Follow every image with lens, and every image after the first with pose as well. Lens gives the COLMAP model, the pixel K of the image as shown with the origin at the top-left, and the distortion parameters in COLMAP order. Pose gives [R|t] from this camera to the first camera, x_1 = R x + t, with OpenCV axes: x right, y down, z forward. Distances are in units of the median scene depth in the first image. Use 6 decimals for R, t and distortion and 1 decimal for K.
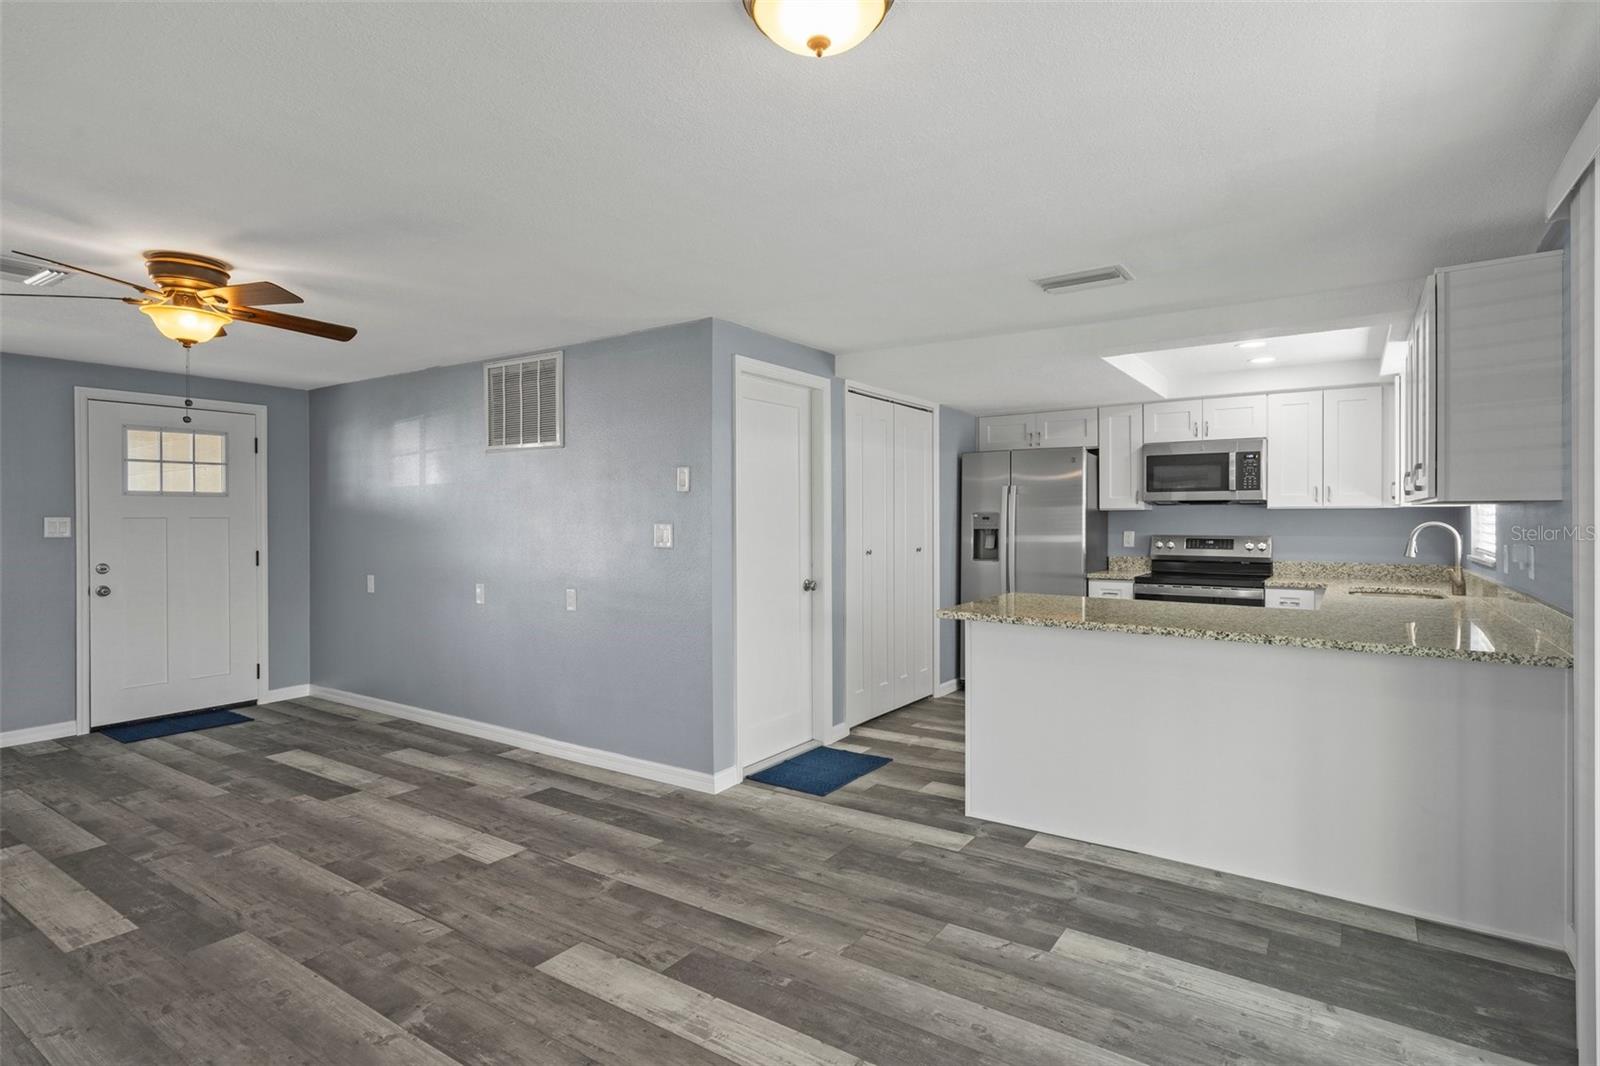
lens RADIAL K [[823.0, 0, 807.1], [0, 823.0, 516.2], [0, 0, 1]] dist [0.000522, 0.003401]
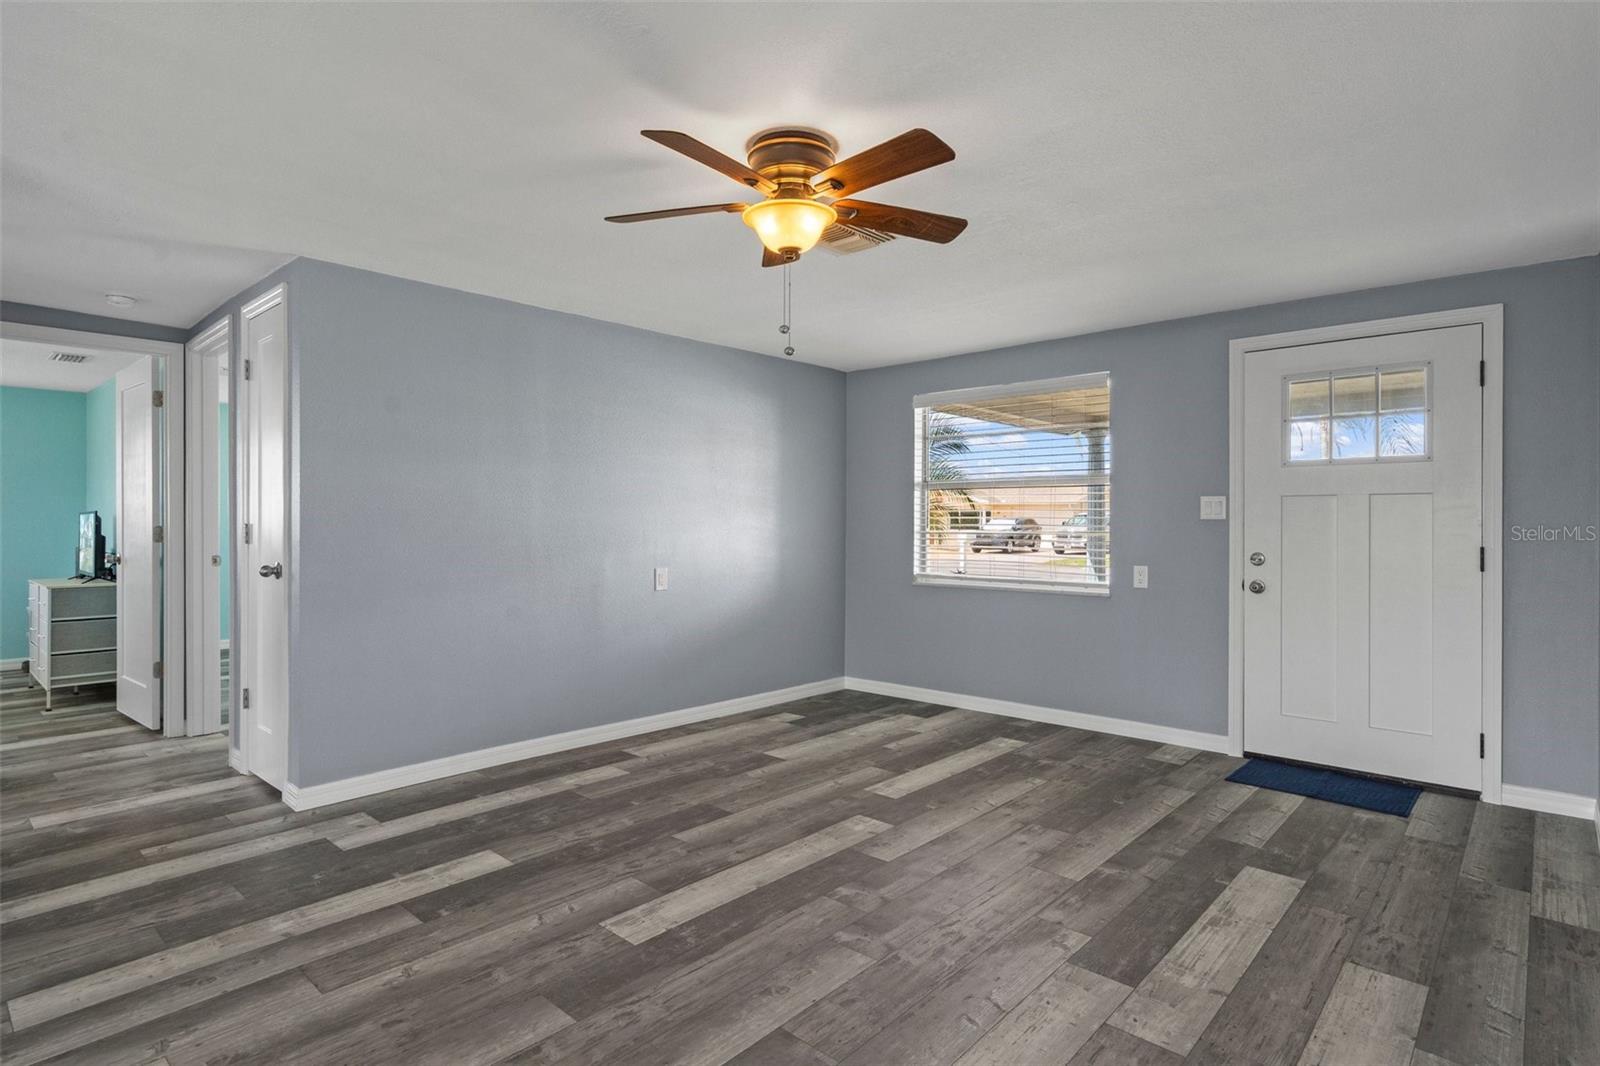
lens RADIAL K [[823.0, 0, 783.3], [0, 823.0, 520.8], [0, 0, 1]] dist [0.000522, 0.003401]
pose [[-0.148856, 0.001821, -0.988857, 0.013125], [-0.002180, 0.999995, 0.002170, 0.026630], [0.988857, 0.002479, -0.148851, 0.691013]]
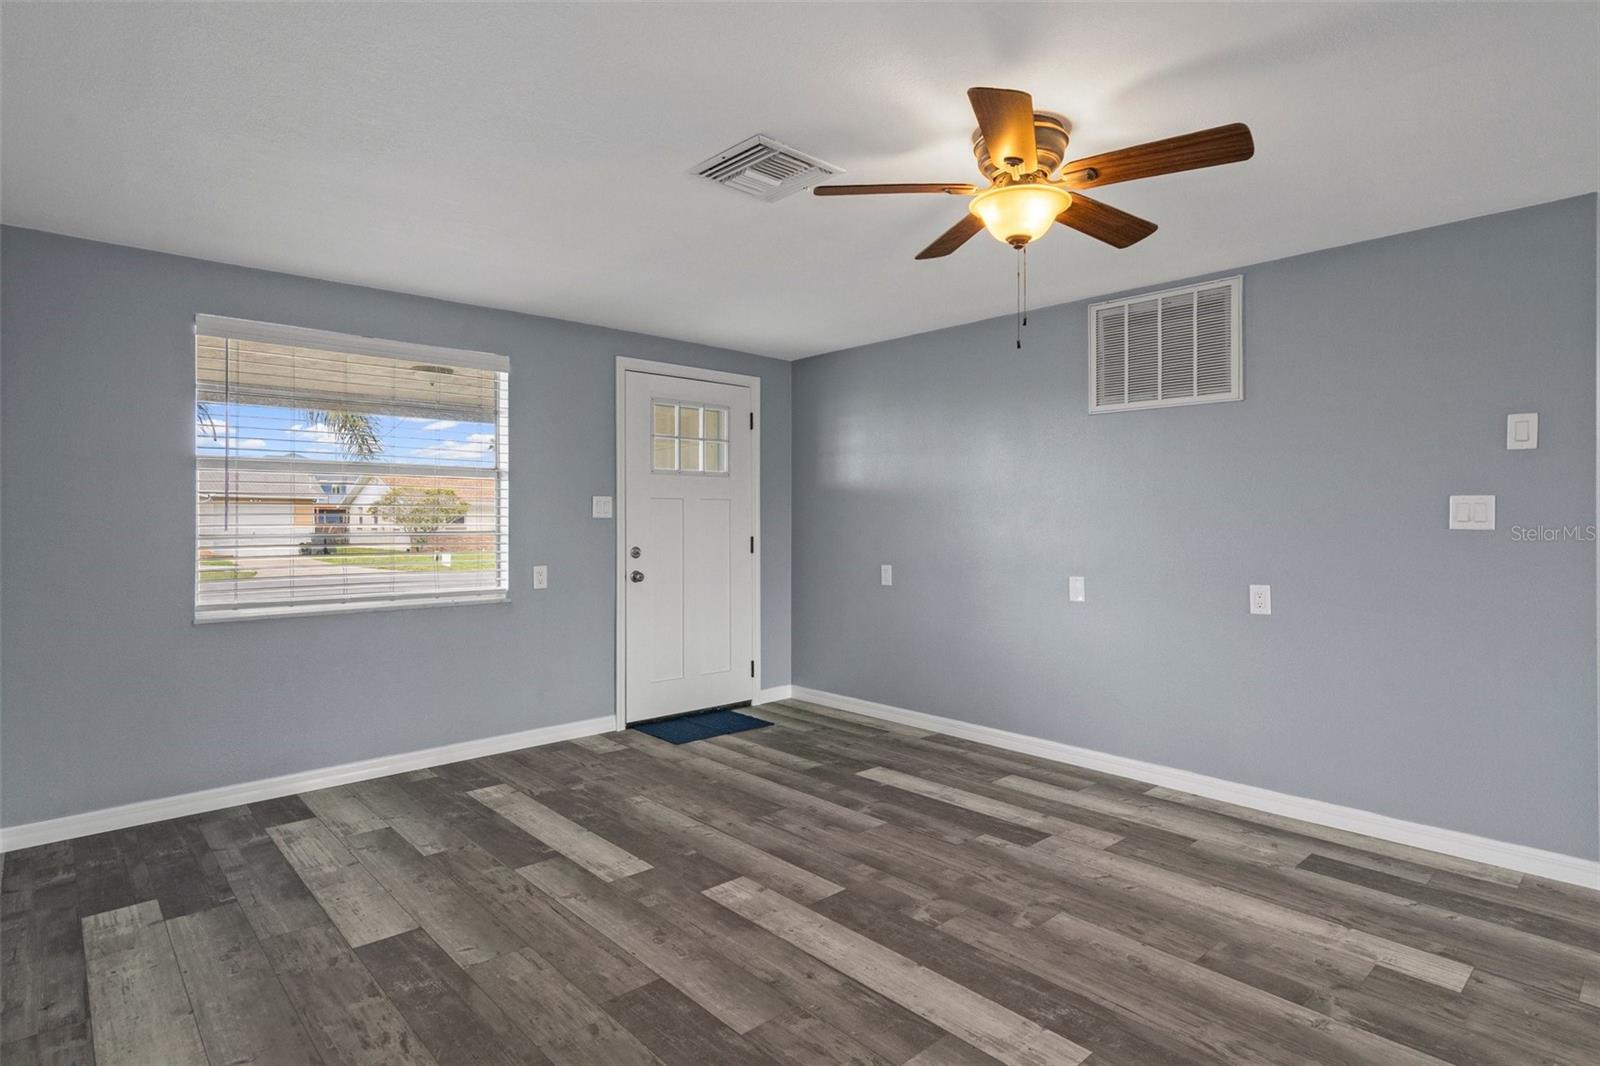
lens RADIAL K [[823.0, 0, 802.4], [0, 823.0, 531.5], [0, 0, 1]] dist [0.000522, 0.003401]
pose [[0.973503, 0.008168, -0.228530, -0.481047], [-0.005144, 0.999891, 0.013822, 0.027094], [0.228618, -0.012280, 0.973439, 0.146975]]
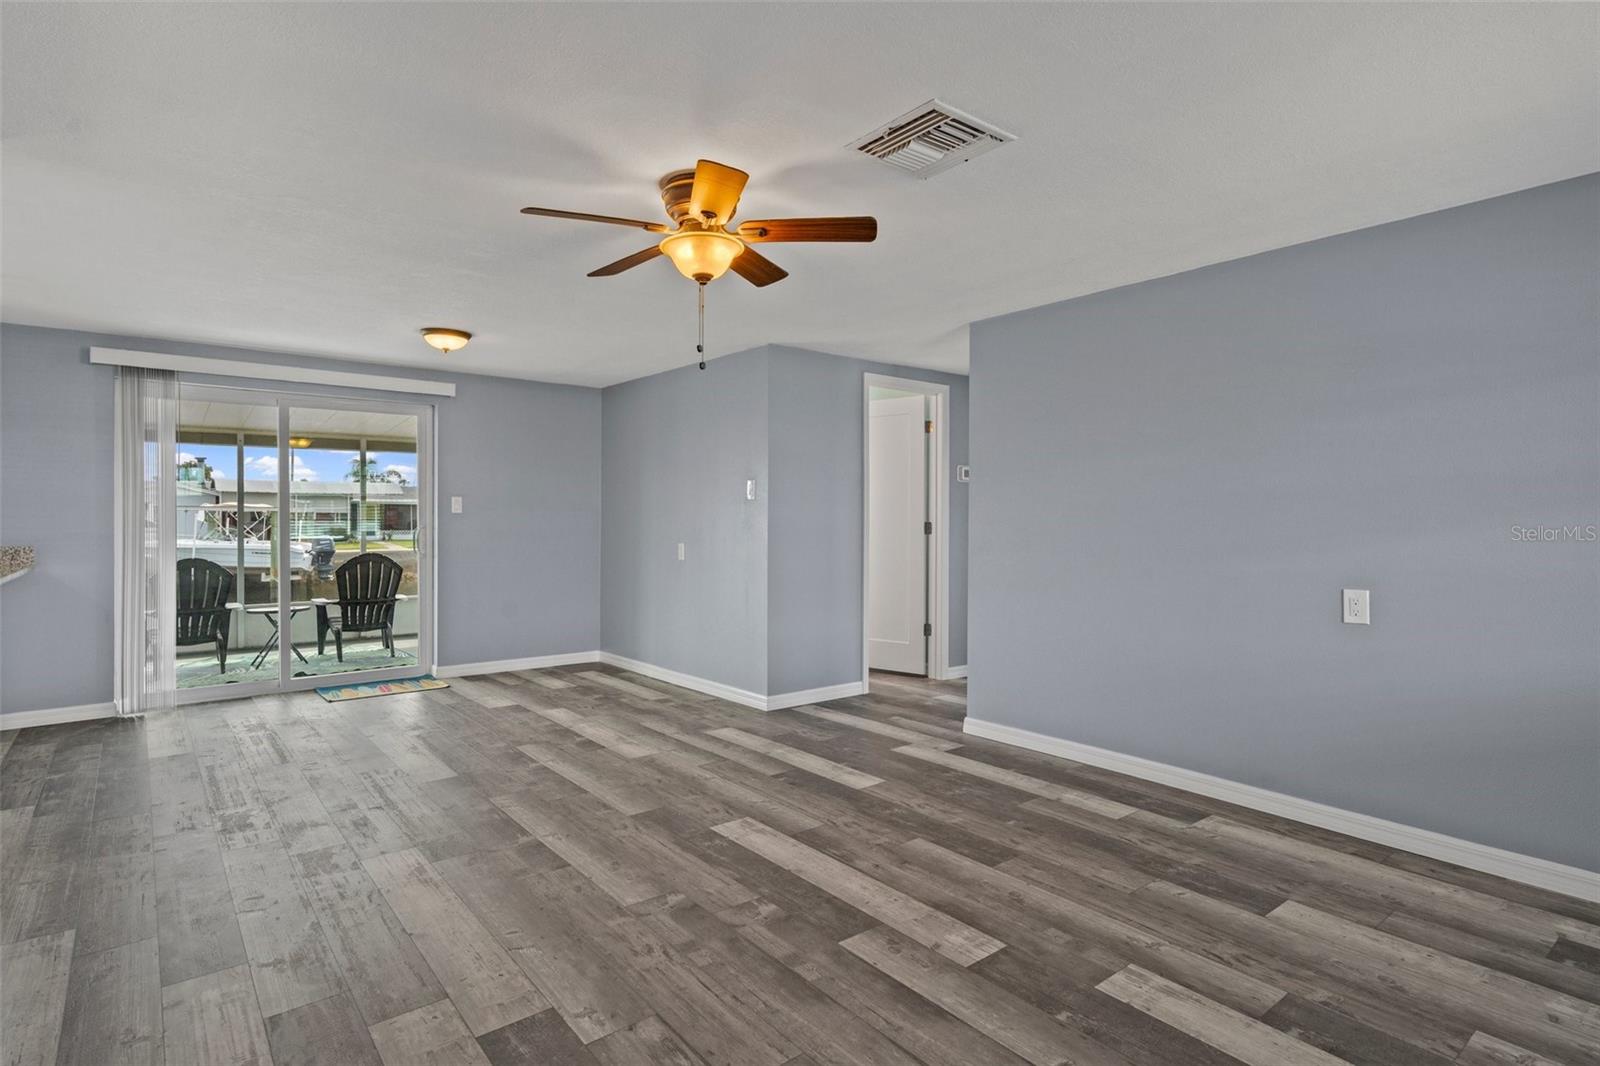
lens RADIAL K [[823.0, 0, 807.5], [0, 823.0, 526.7], [0, 0, 1]] dist [0.000522, 0.003401]
pose [[-0.958274, -0.000395, 0.285852, -0.691460], [0.001522, 0.999978, 0.006484, 0.031478], [-0.285848, 0.006649, -0.958252, 1.127156]]
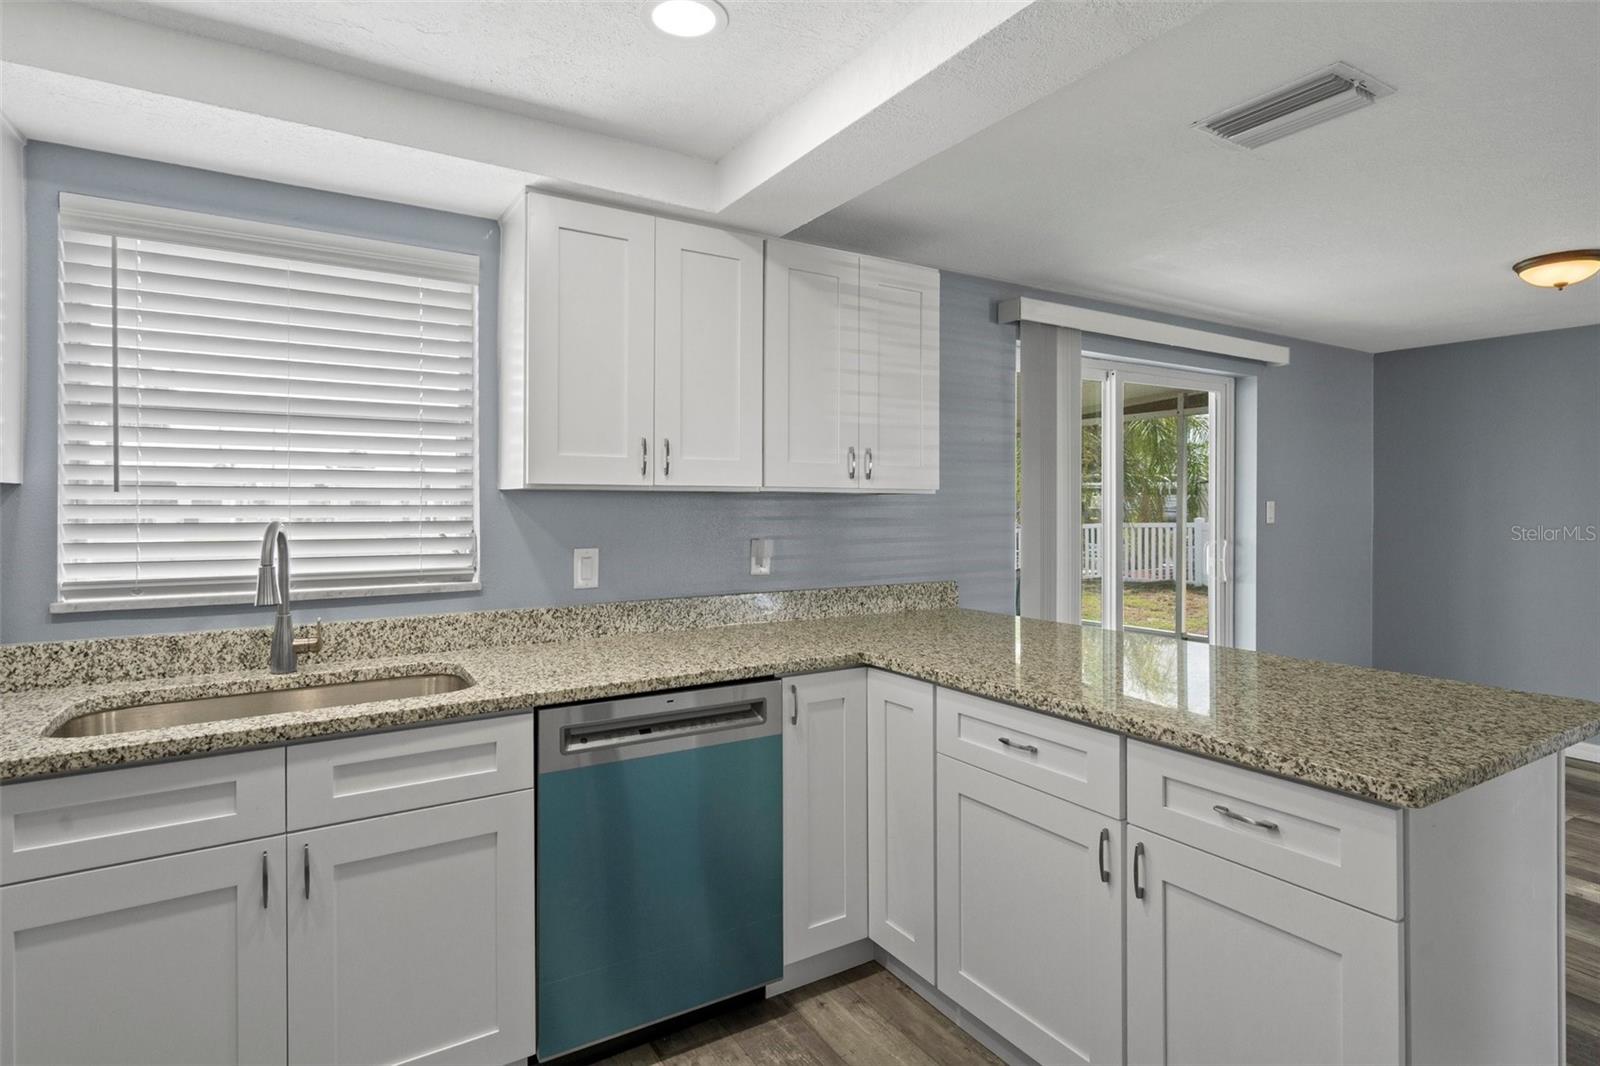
lens RADIAL K [[823.0, 0, 852.8], [0, 823.0, 490.0], [0, 0, 1]] dist [0.000522, 0.003401]
pose [[-0.913008, -0.000737, 0.407942, 0.238534], [-0.005309, 0.999935, -0.010076, -0.007776], [-0.407908, -0.011366, -0.912952, 1.109752]]
